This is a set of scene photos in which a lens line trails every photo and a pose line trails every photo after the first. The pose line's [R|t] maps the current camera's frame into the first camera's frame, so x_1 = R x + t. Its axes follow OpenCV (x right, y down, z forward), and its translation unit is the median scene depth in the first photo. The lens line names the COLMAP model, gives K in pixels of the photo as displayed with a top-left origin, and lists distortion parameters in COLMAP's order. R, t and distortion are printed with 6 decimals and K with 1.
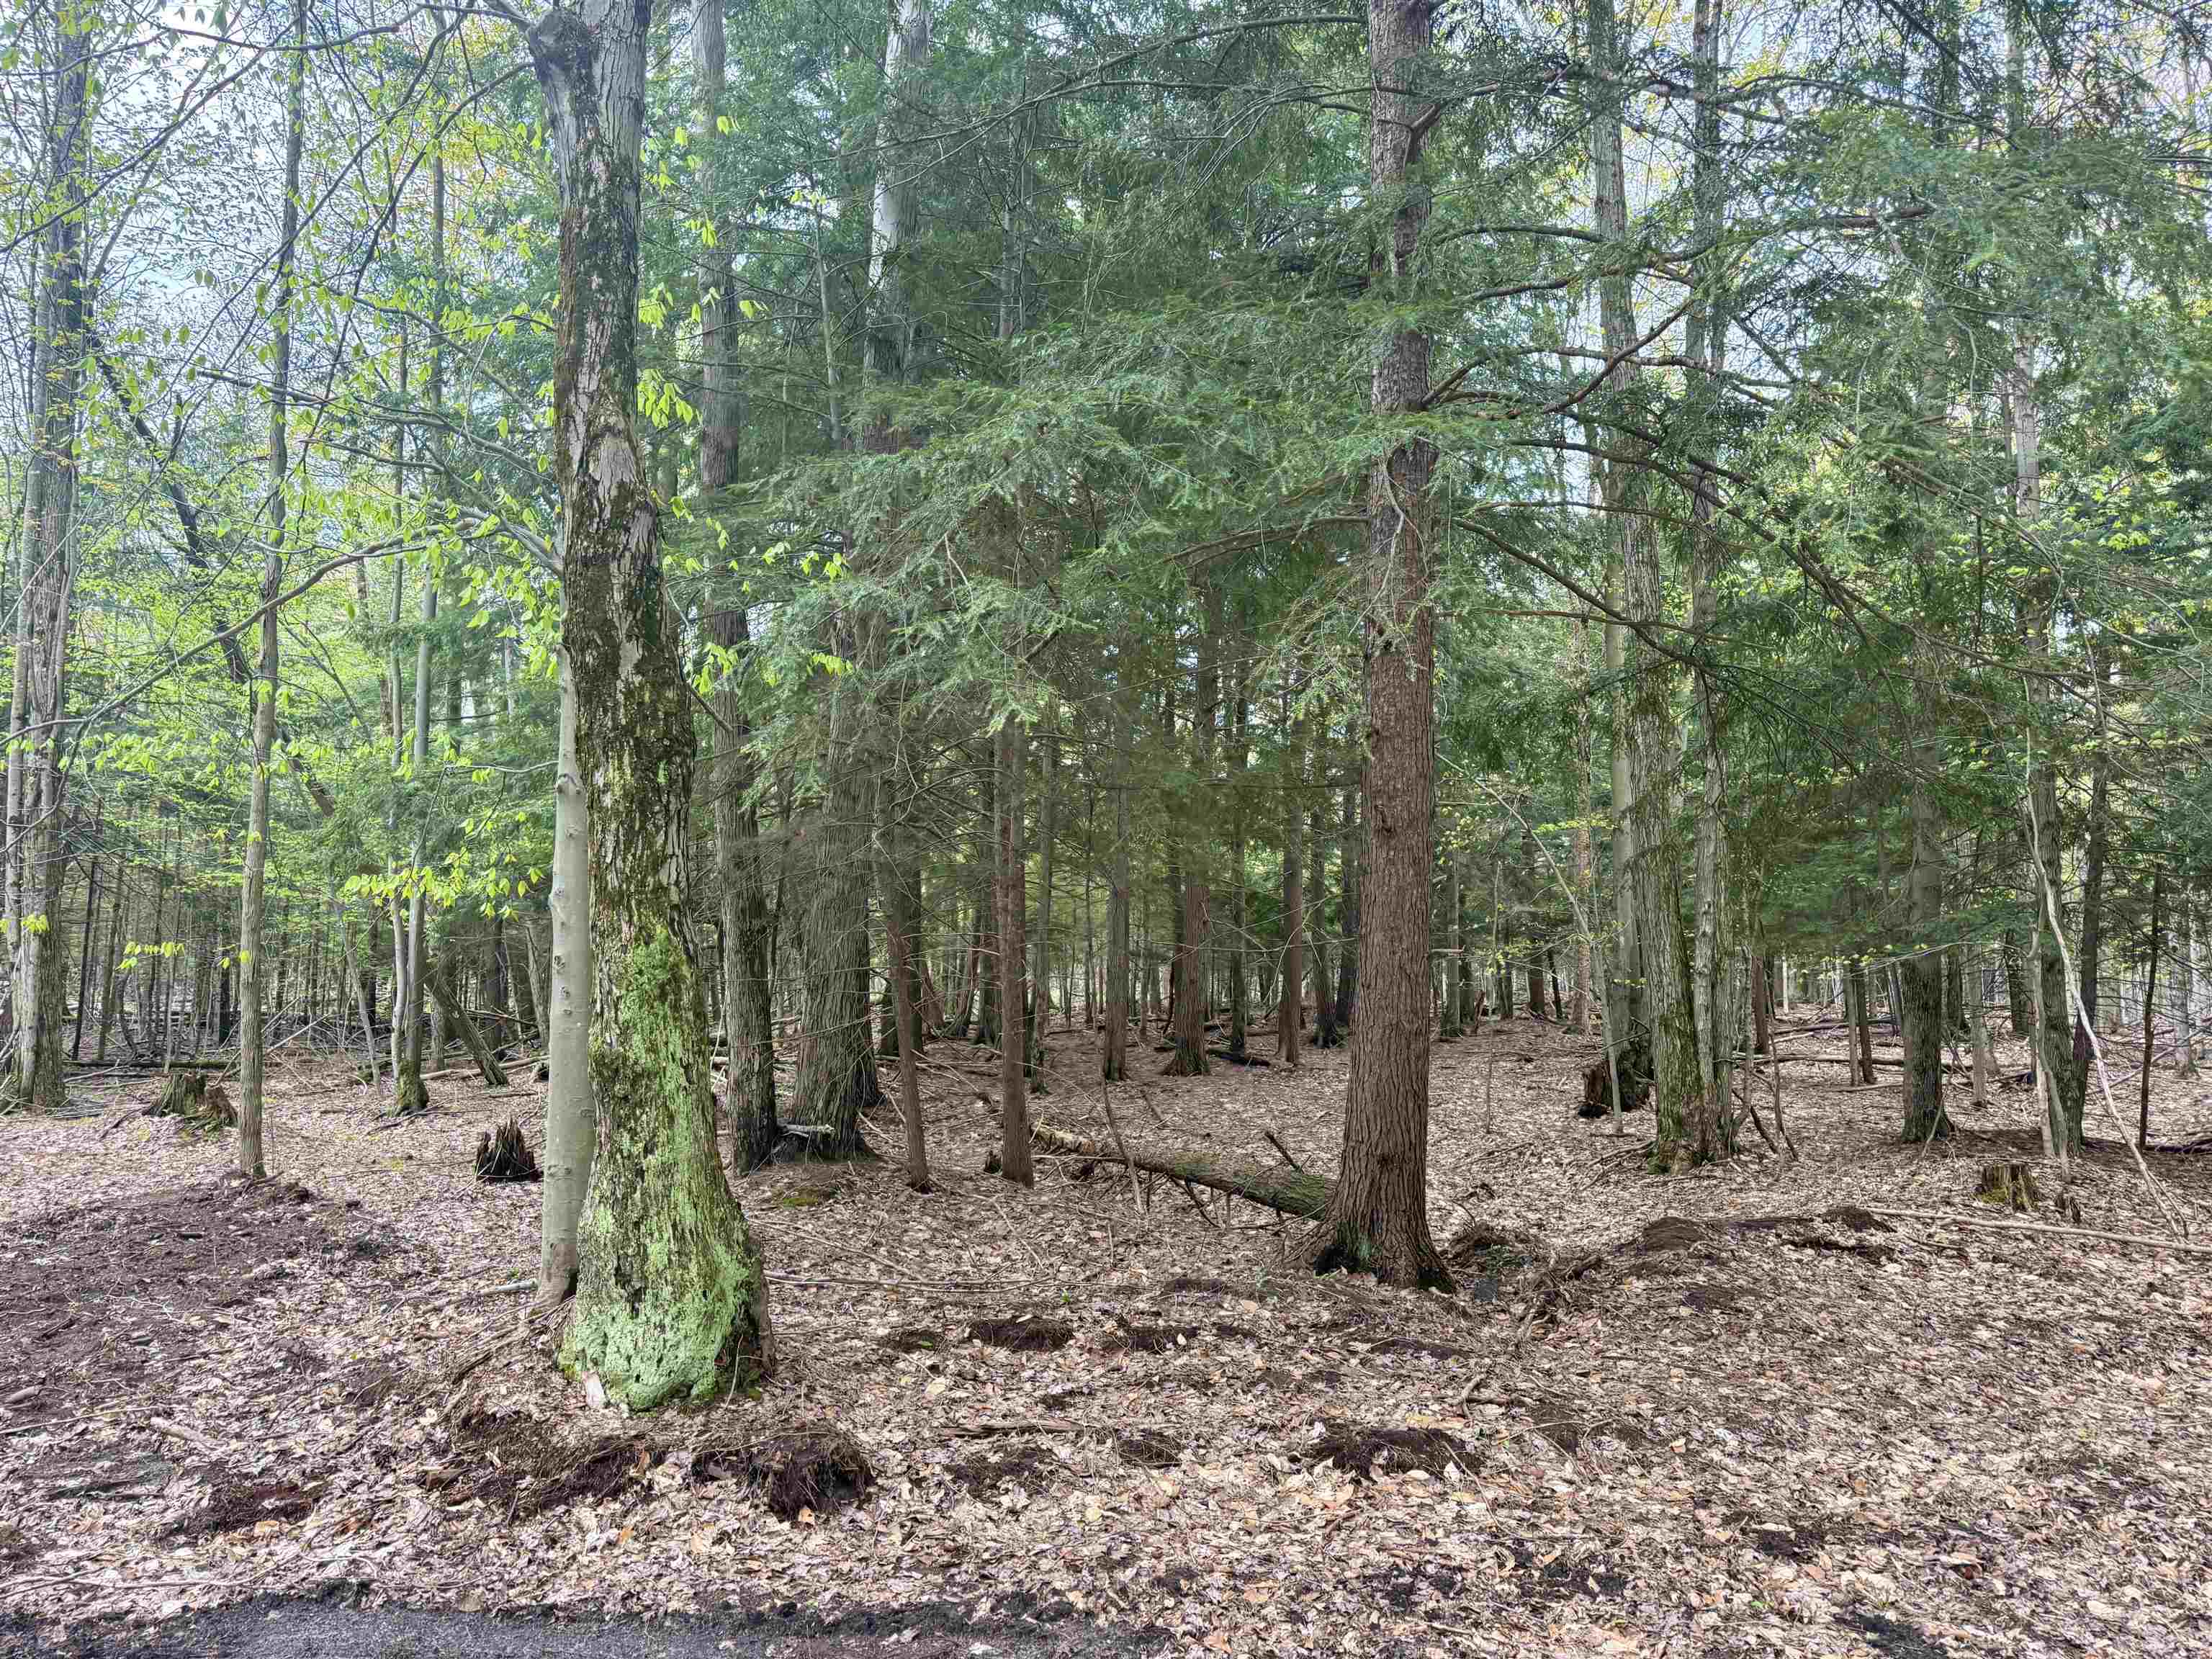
lens RADIAL K [[1619.4, 0, 1106.0], [0, 1619.4, 829.5], [0, 0, 1]] dist [0.003073, -0.011215]
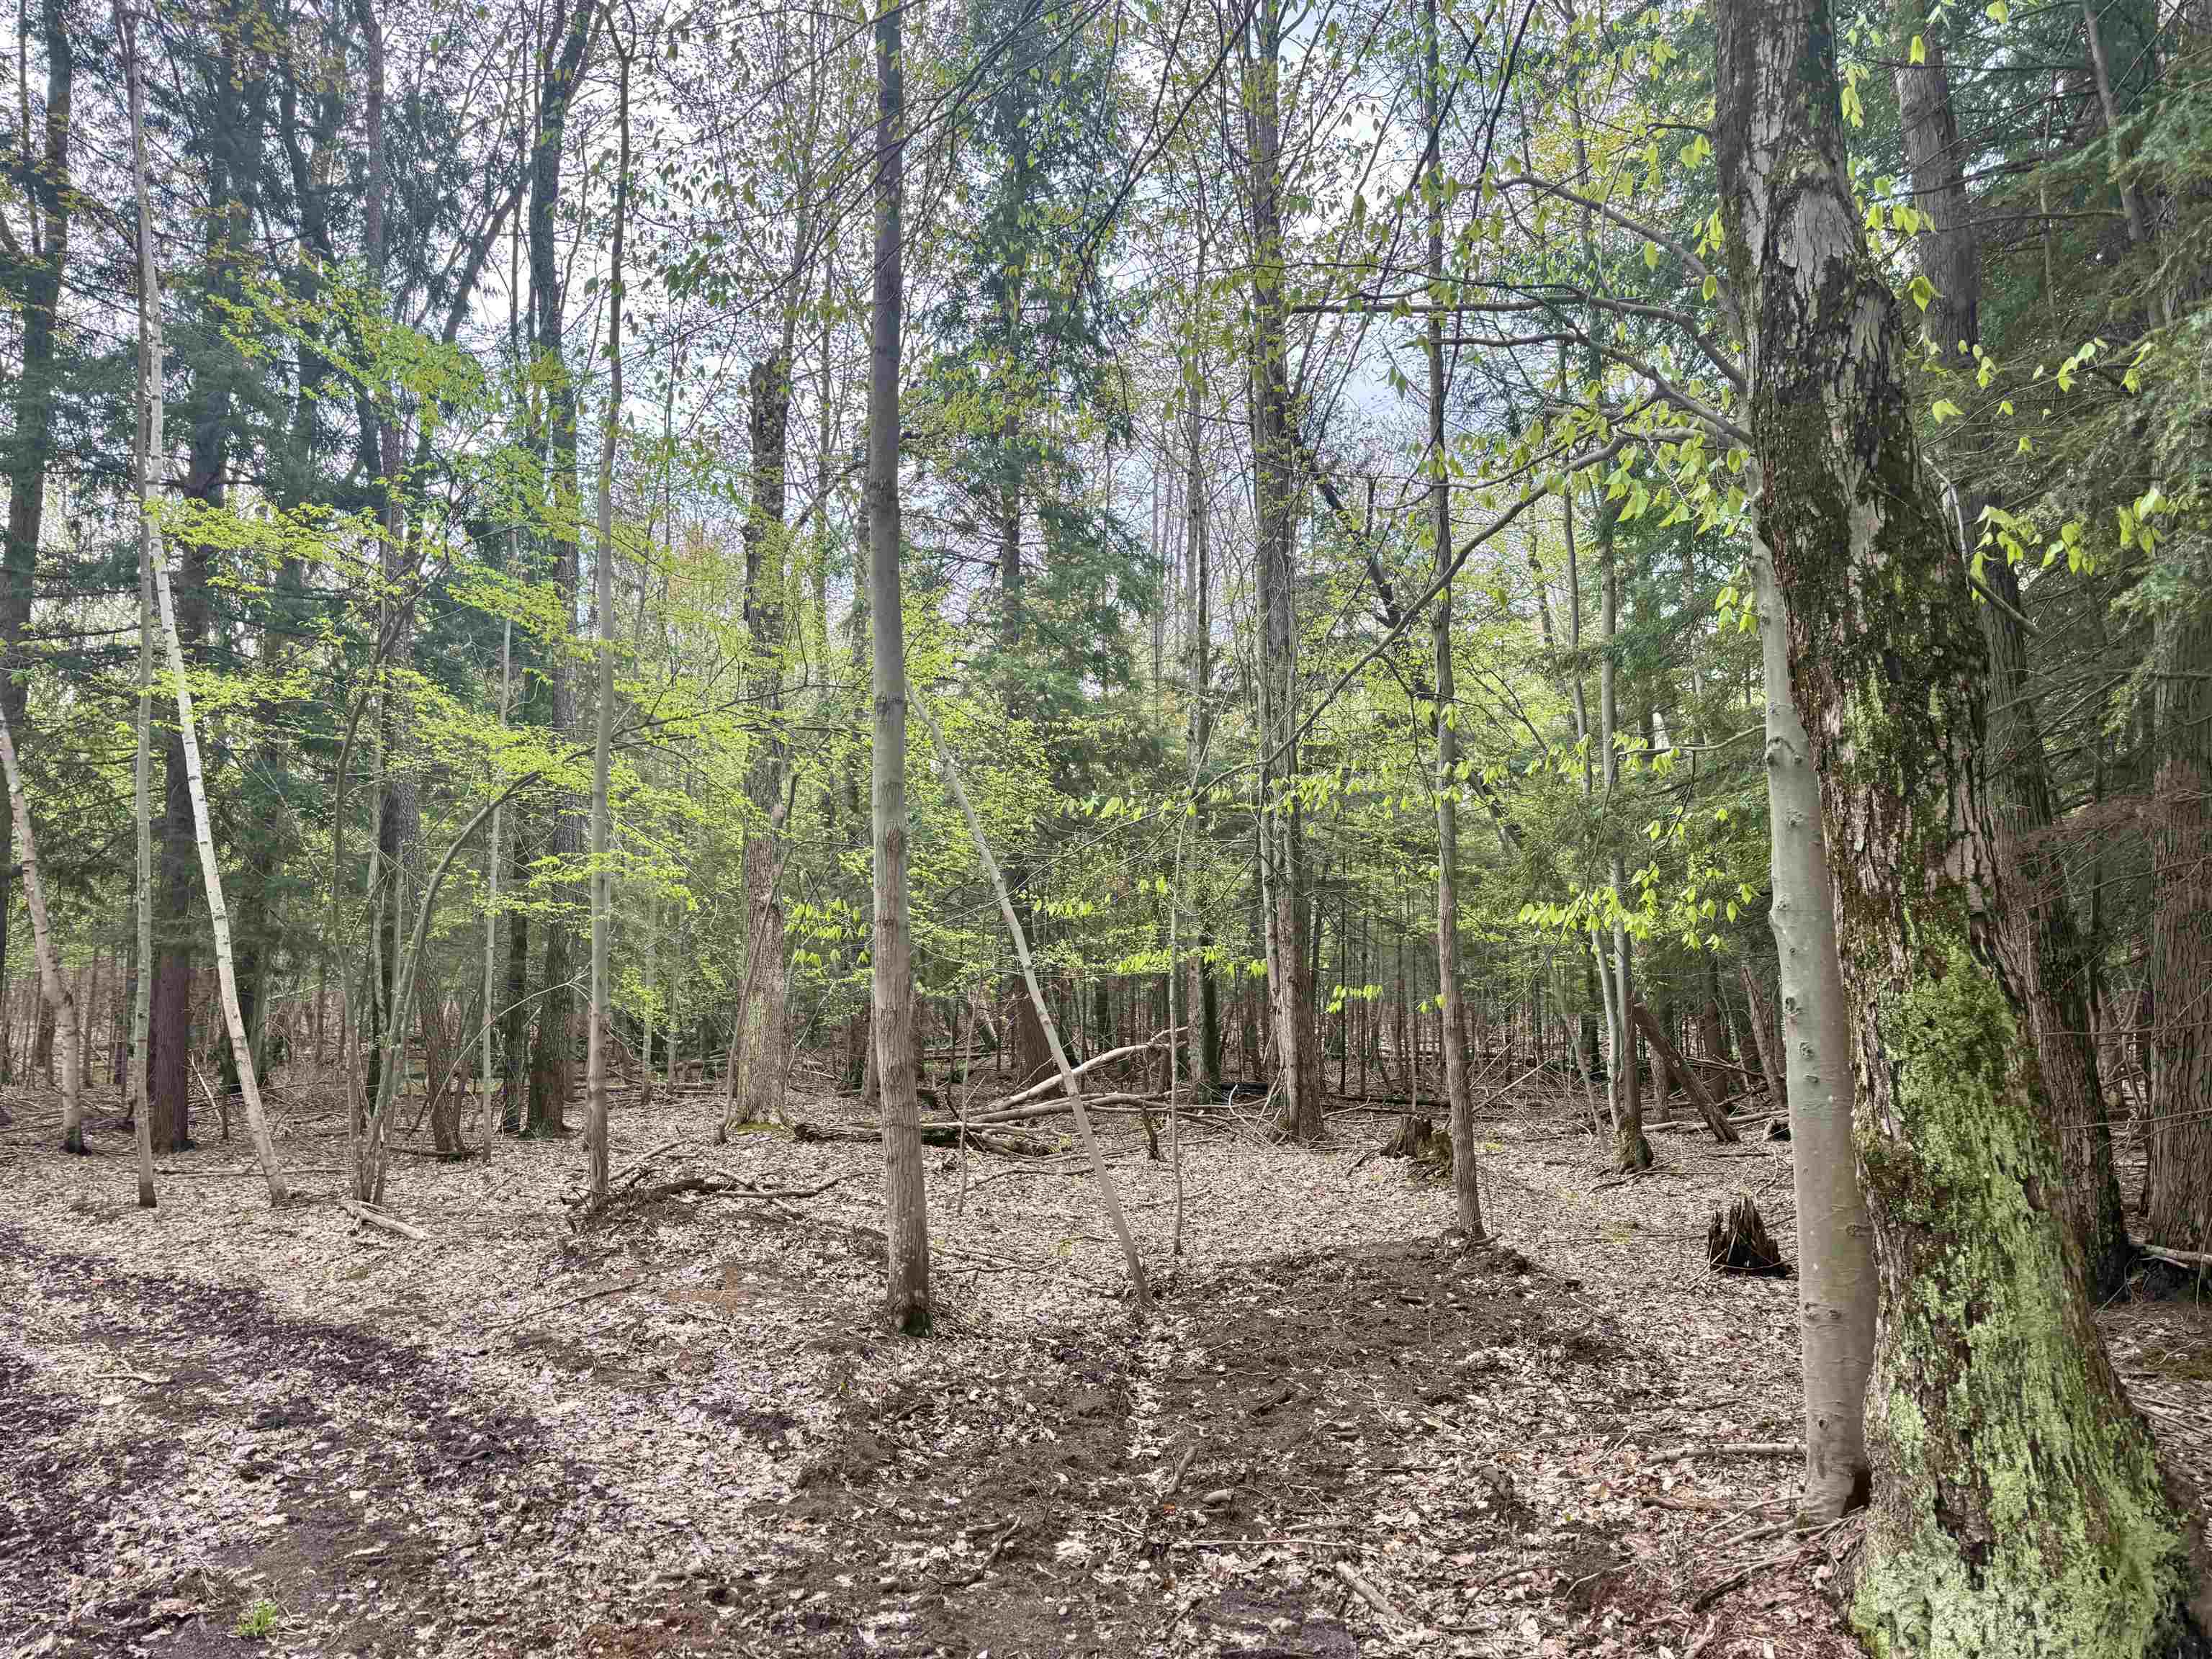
lens RADIAL K [[1610.7, 0, 1113.4], [0, 1610.7, 764.4], [0, 0, 1]] dist [0.032102, -0.032884]
pose [[0.756812, -0.098669, -0.646142, -0.074803], [0.055307, 0.994662, -0.087110, 0.017715], [0.651288, 0.030190, 0.758229, 0.211051]]
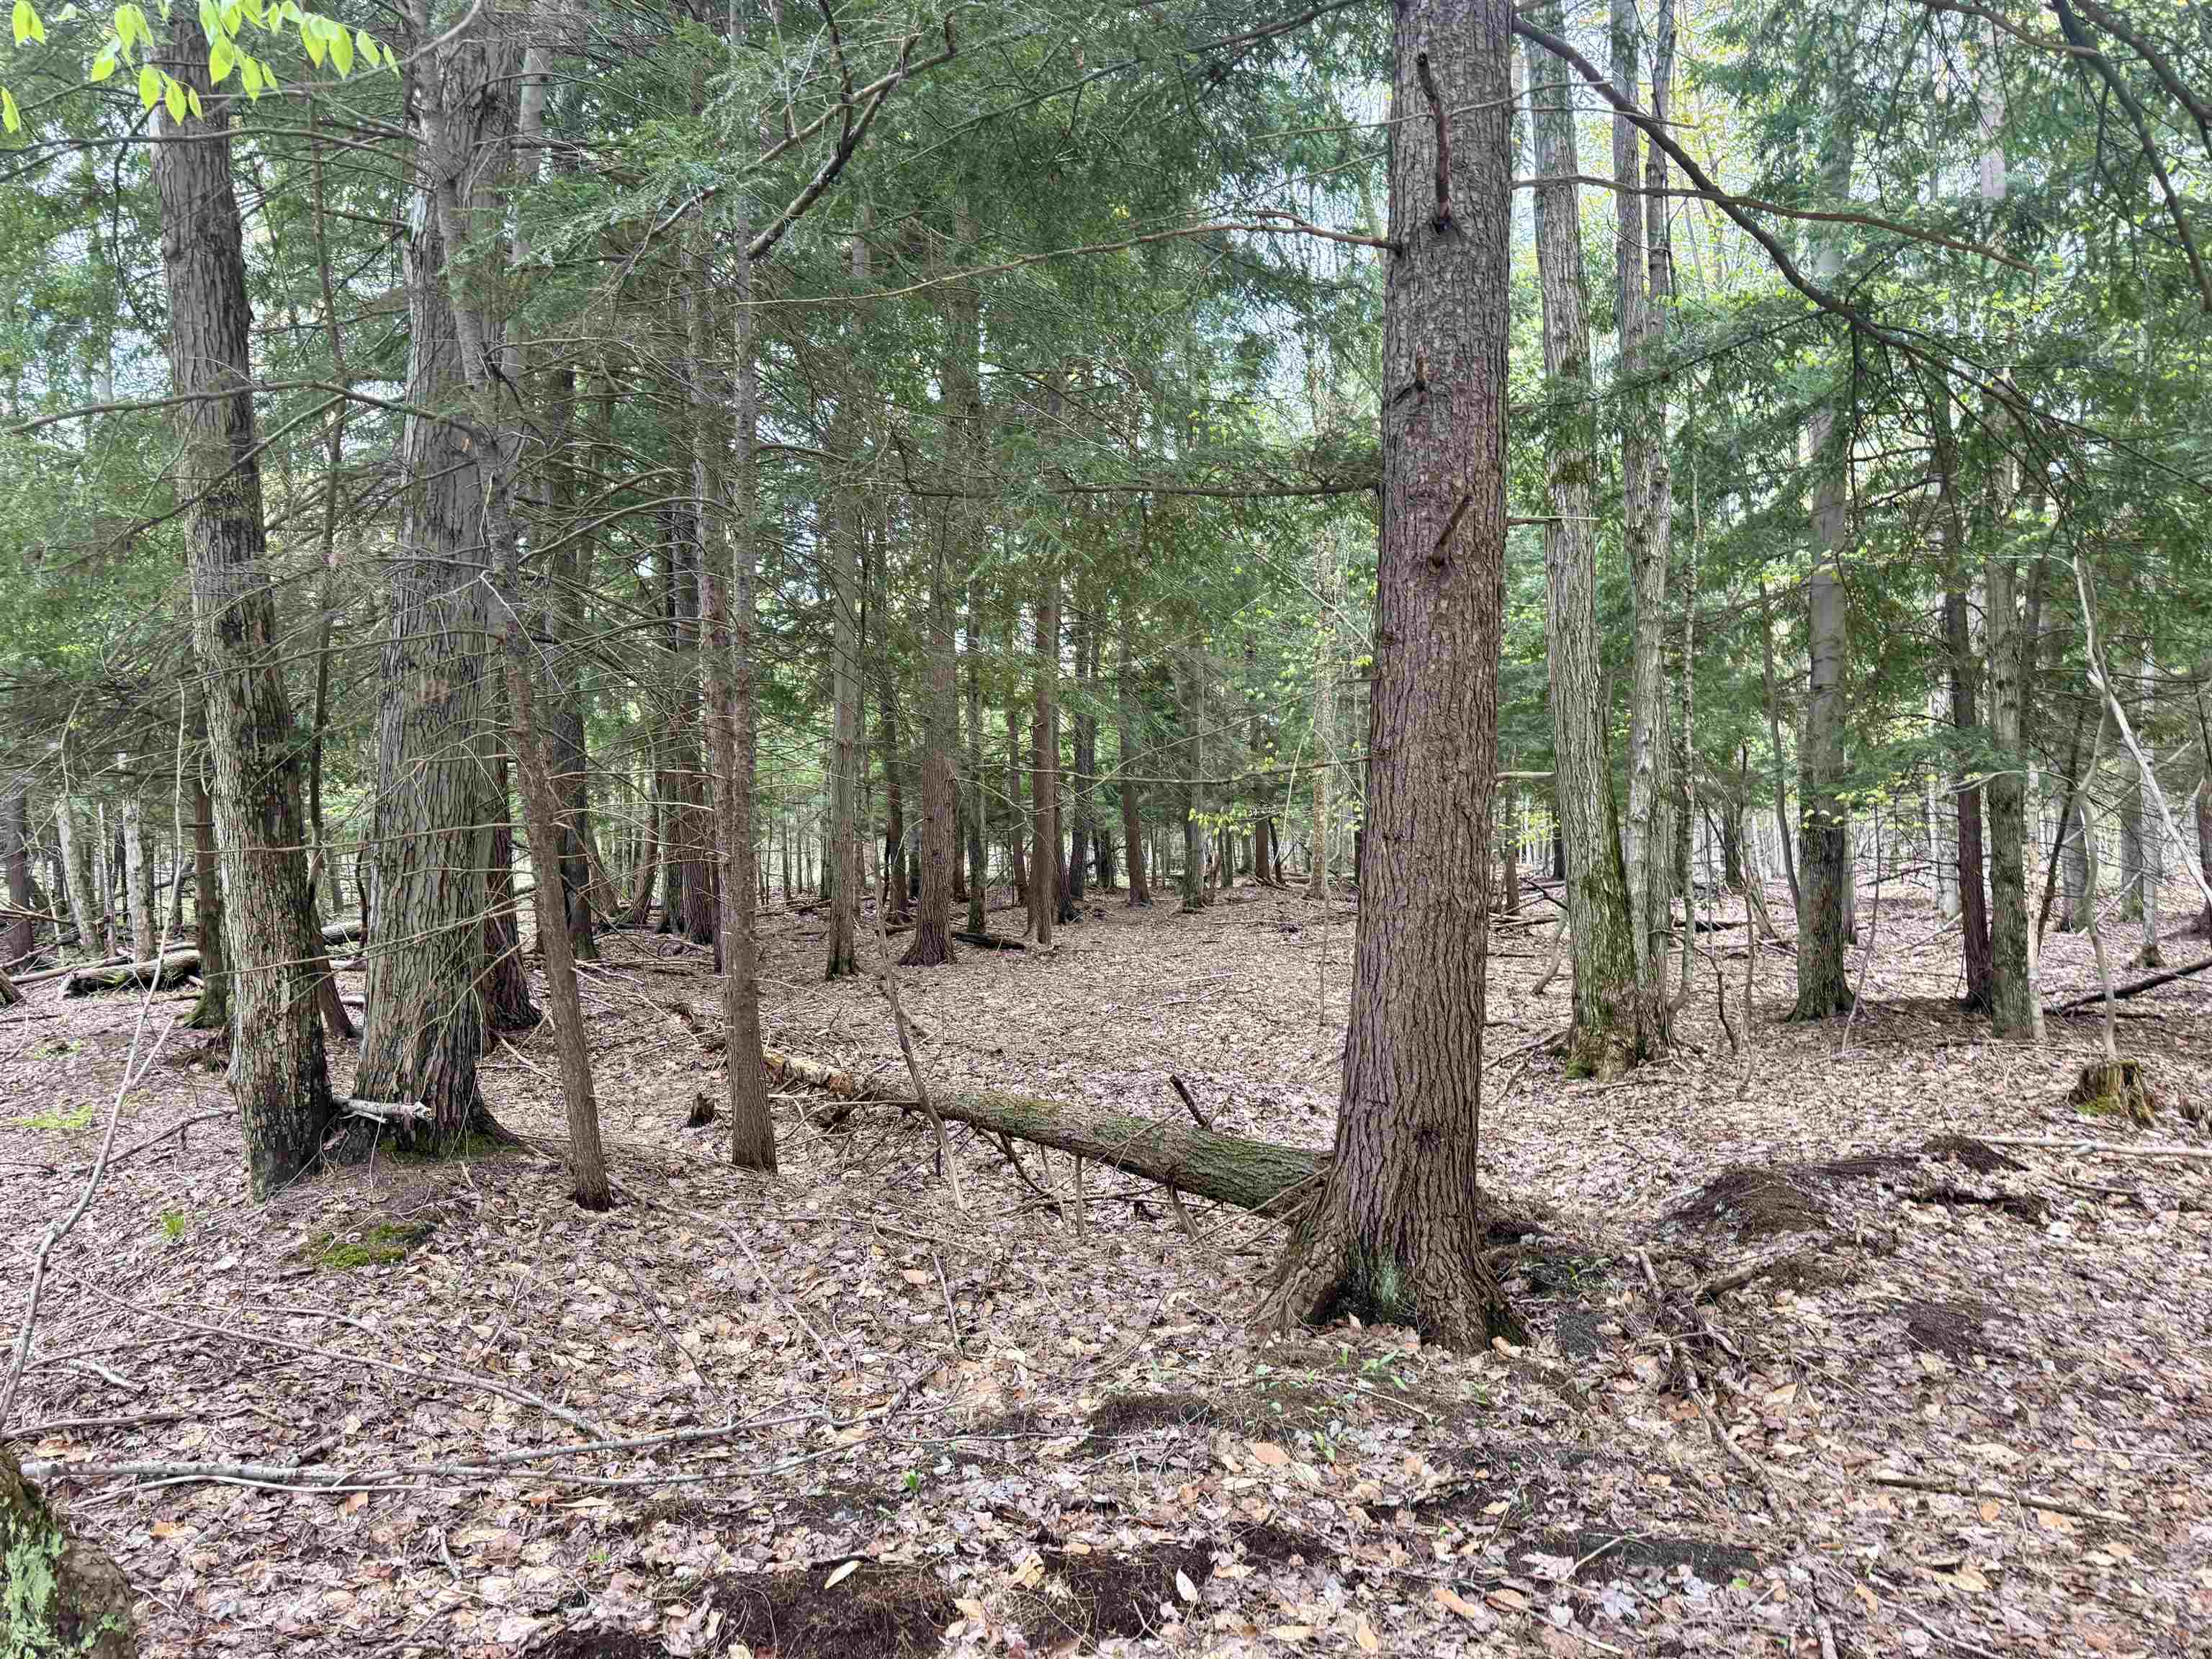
lens RADIAL K [[1619.4, 0, 1106.0], [0, 1619.4, 829.5], [0, 0, 1]] dist [0.003073, -0.011215]
pose [[0.980801, -0.018167, 0.194165, -0.050302], [0.002984, 0.996933, 0.078205, 0.049449], [-0.194990, -0.076124, 0.977847, 0.455867]]
